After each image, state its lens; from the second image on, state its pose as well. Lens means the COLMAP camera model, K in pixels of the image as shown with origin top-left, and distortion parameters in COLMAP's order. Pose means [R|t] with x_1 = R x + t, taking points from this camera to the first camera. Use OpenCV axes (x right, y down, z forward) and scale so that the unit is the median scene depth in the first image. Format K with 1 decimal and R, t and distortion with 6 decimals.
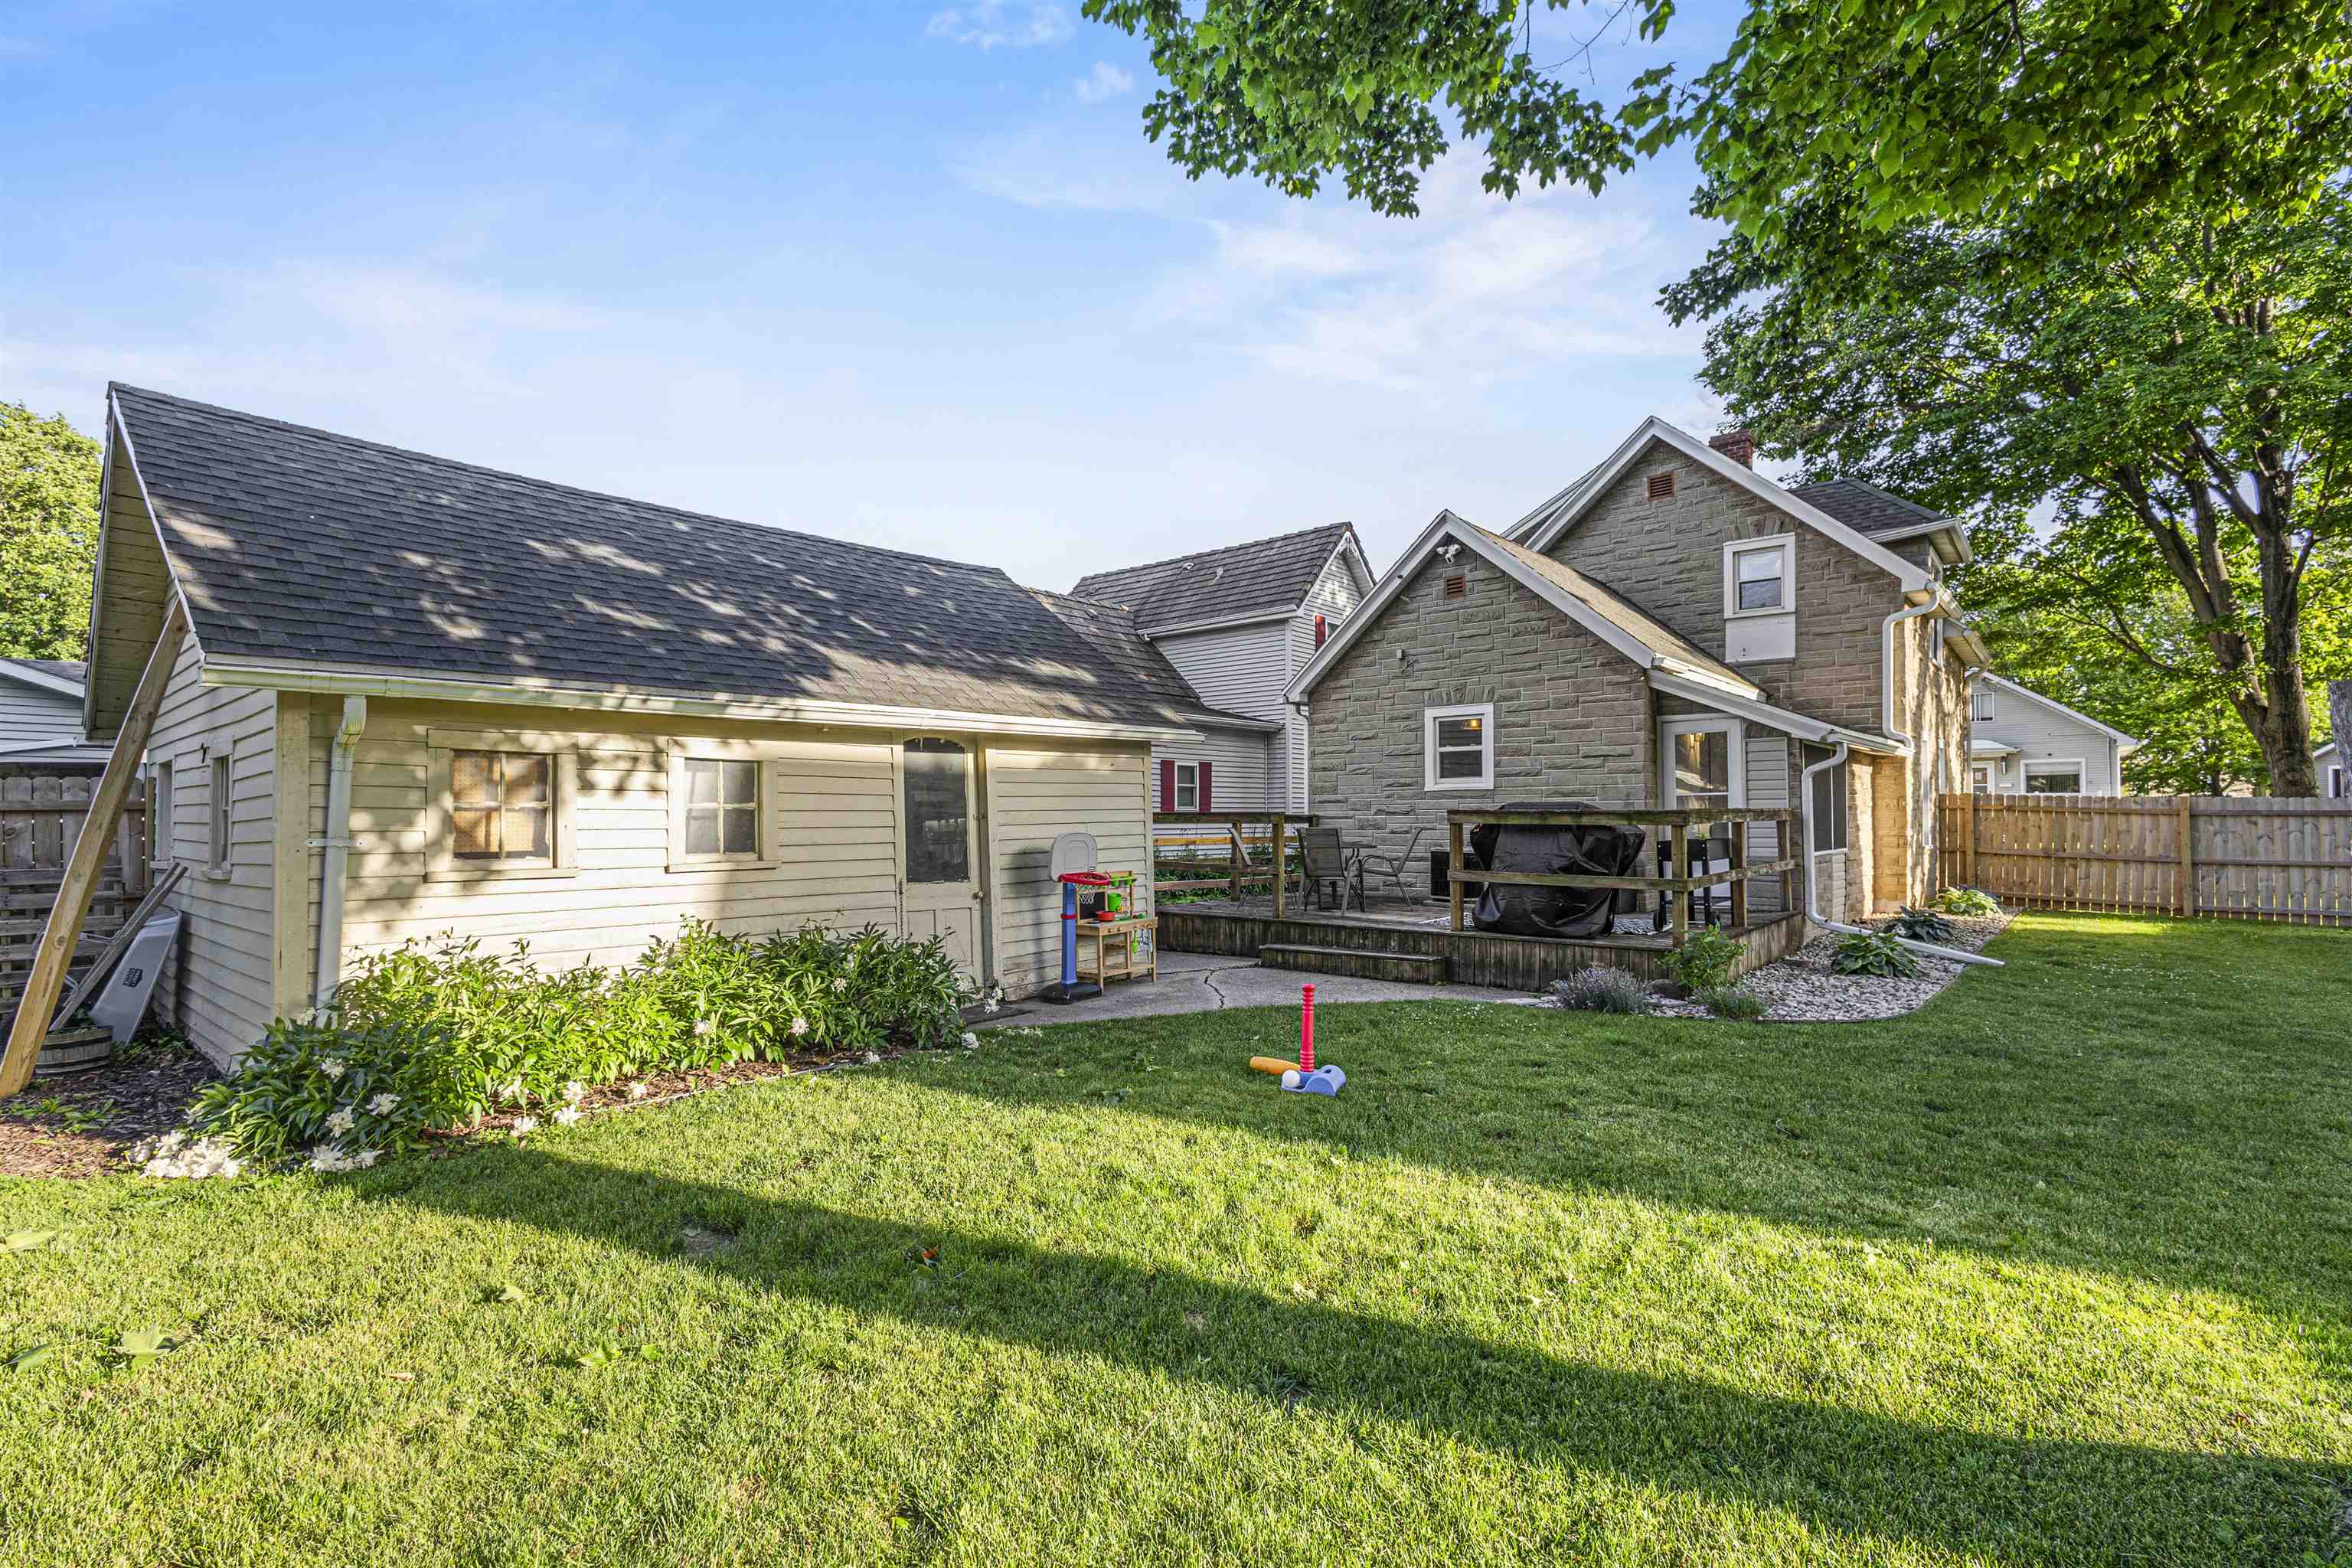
lens RADIAL K [[1075.3, 0, 1176.8], [0, 1075.3, 789.7], [0, 0, 1]] dist [0.007702, -0.000487]
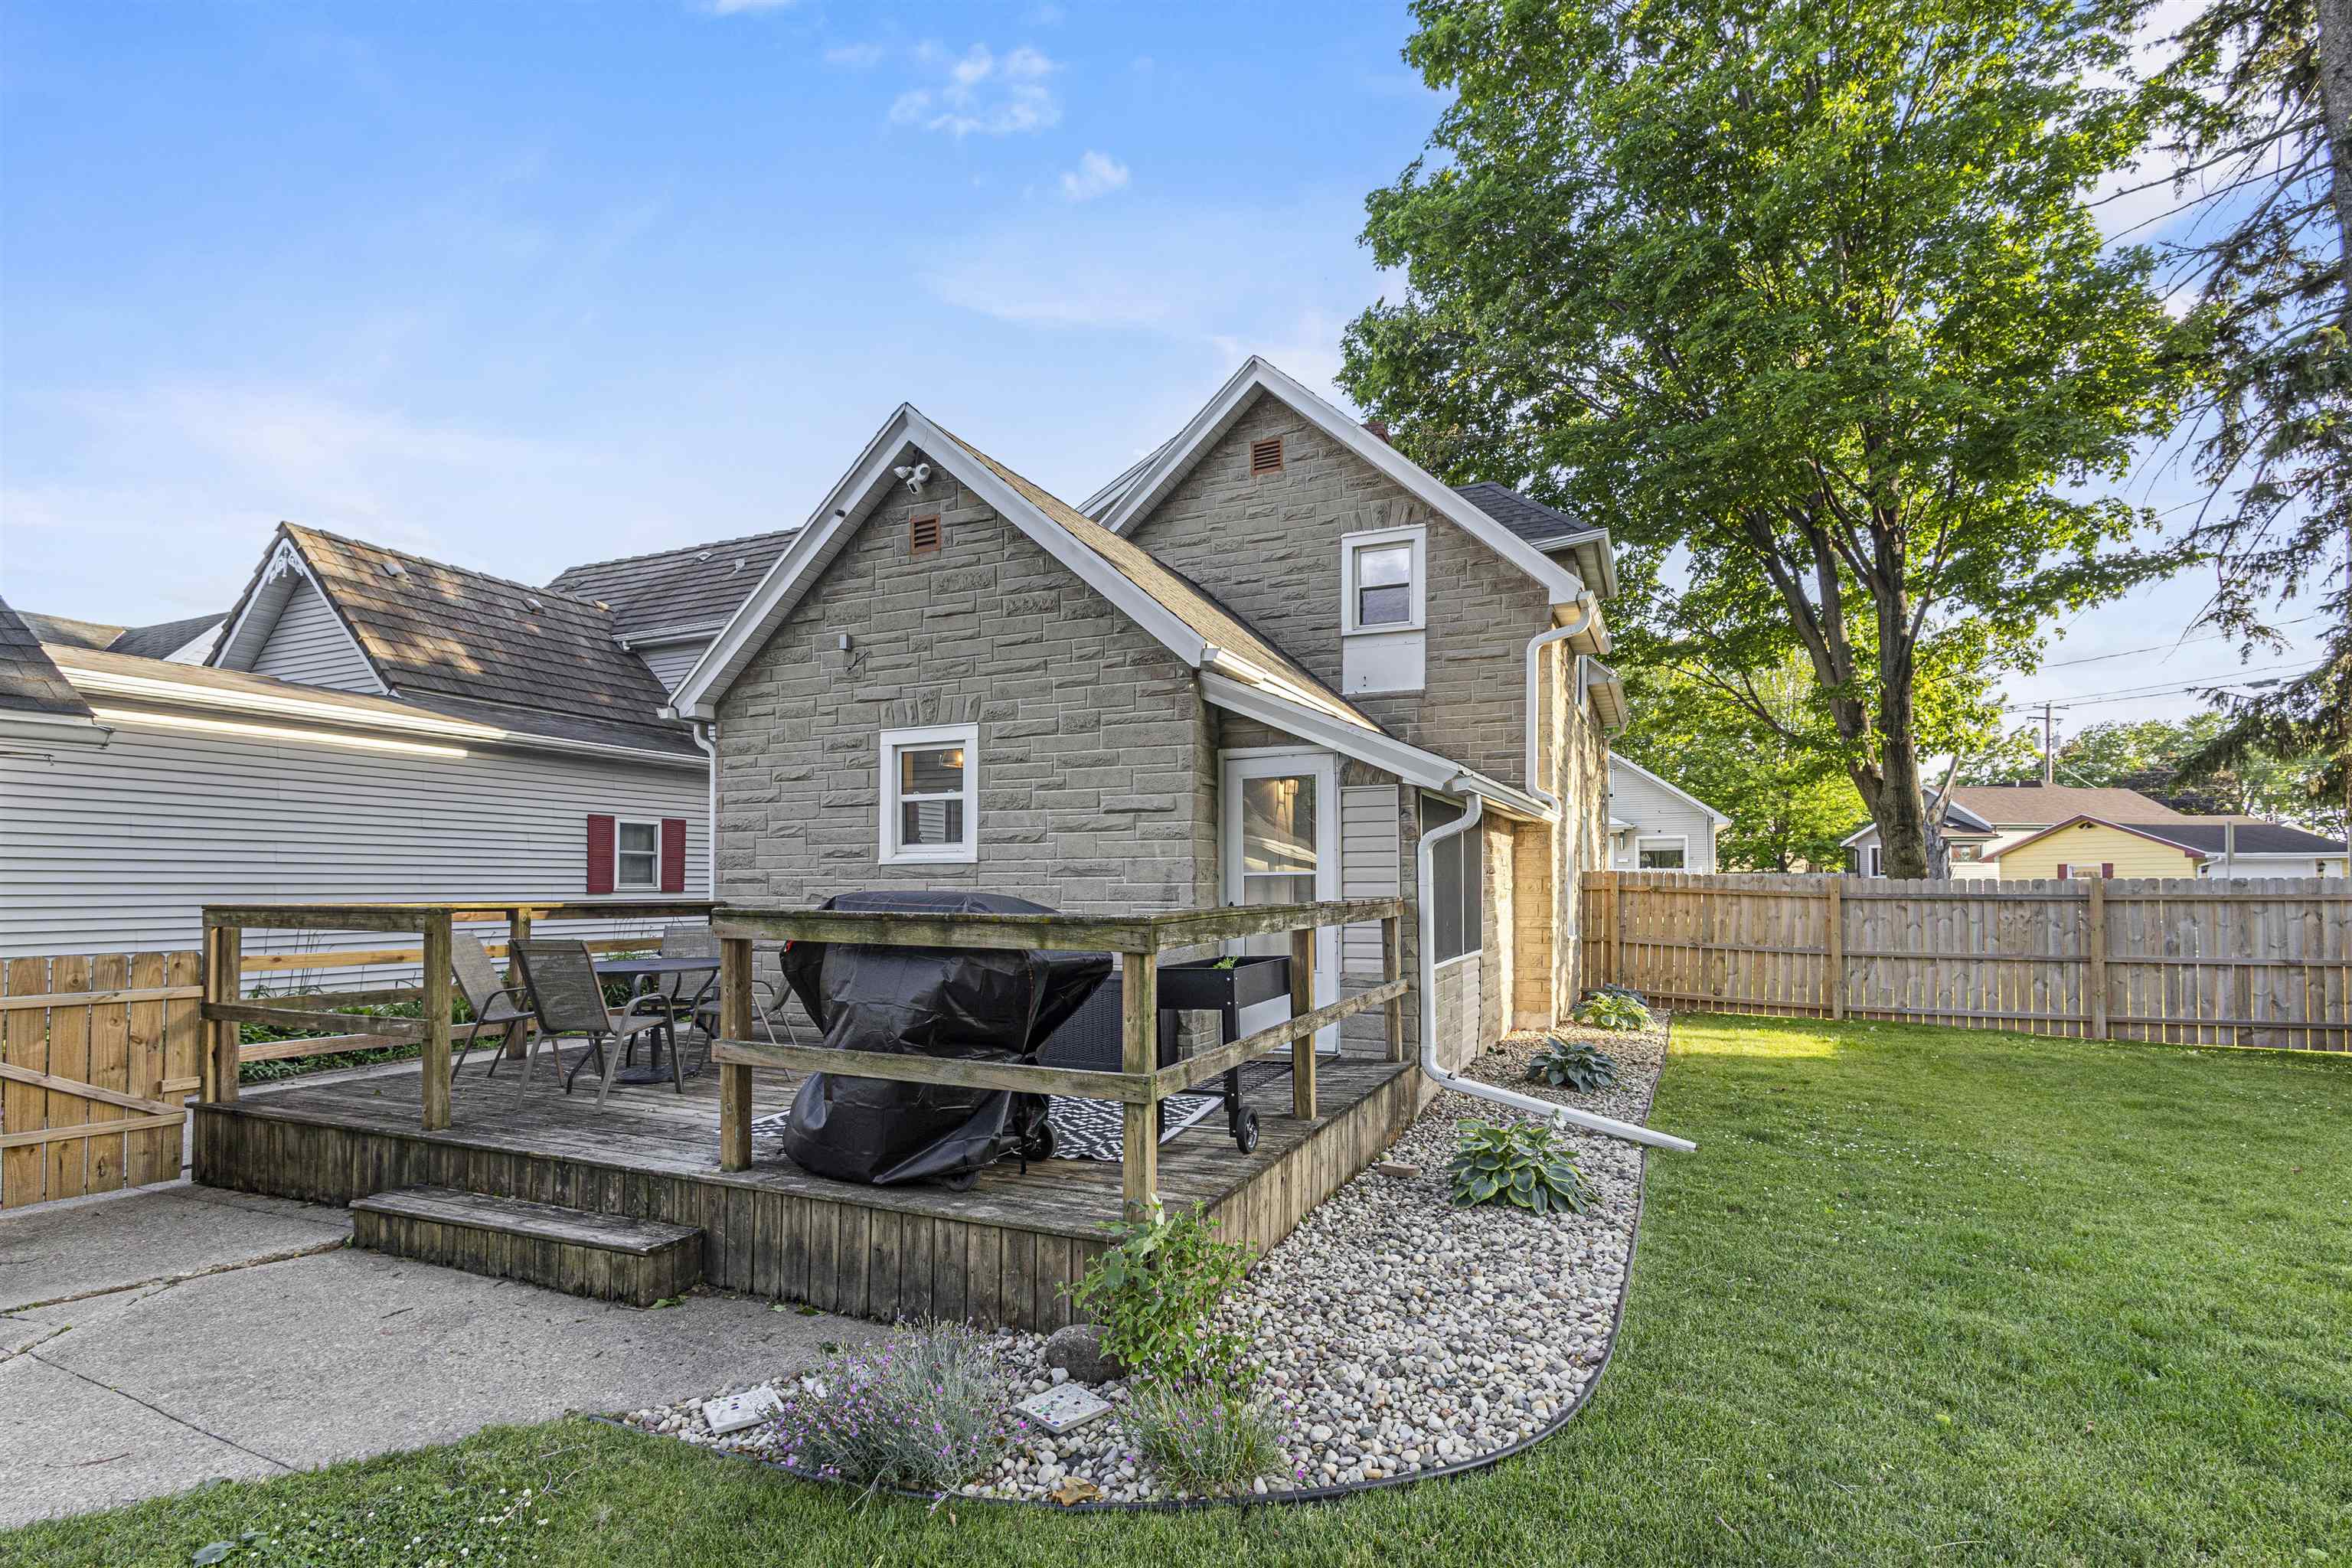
lens RADIAL K [[1075.3, 0, 1179.0], [0, 1075.3, 864.8], [0, 0, 1]] dist [0.007702, -0.000487]
pose [[0.962102, 0.006531, 0.272612, 0.209132], [-0.007945, 0.999960, 0.004083, -0.002489], [-0.272574, -0.006094, 0.962115, 0.330322]]
